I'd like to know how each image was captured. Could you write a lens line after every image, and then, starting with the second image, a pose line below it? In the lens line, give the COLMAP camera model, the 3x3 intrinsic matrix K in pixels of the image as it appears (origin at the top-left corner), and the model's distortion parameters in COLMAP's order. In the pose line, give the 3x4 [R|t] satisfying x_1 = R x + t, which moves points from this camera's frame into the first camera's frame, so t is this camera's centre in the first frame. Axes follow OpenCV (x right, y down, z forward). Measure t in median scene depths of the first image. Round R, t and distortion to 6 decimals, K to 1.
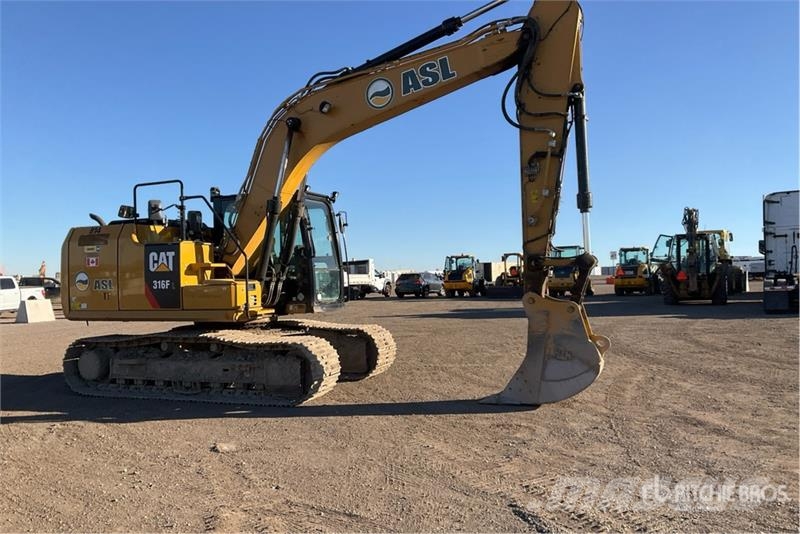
lens RADIAL K [[642.5, 0, 395.6], [0, 642.5, 266.9], [0, 0, 1]] dist [0.118403, -0.235147]
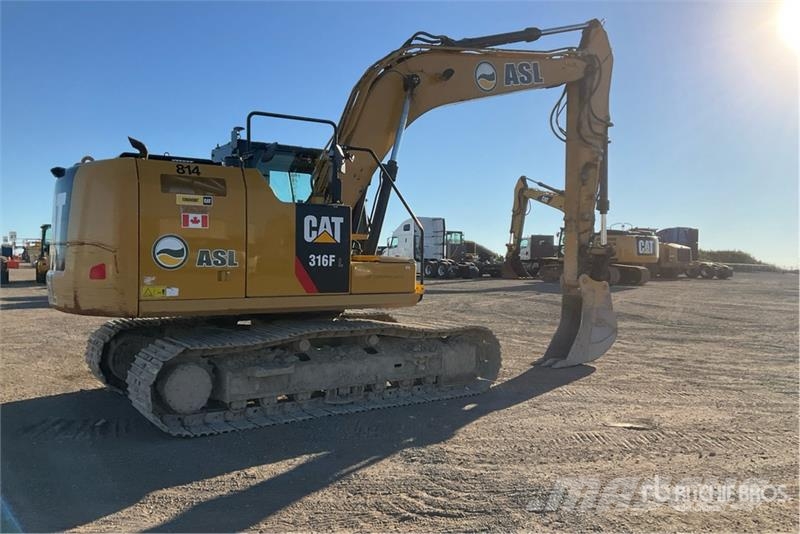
lens RADIAL K [[642.5, 0, 395.6], [0, 642.5, 266.9], [0, 0, 1]] dist [0.118403, -0.235147]
pose [[0.572265, 0.015588, 0.819921, -0.906742], [-0.032501, 0.999465, 0.003682, 0.028910], [-0.819424, -0.028755, 0.572466, 0.513975]]
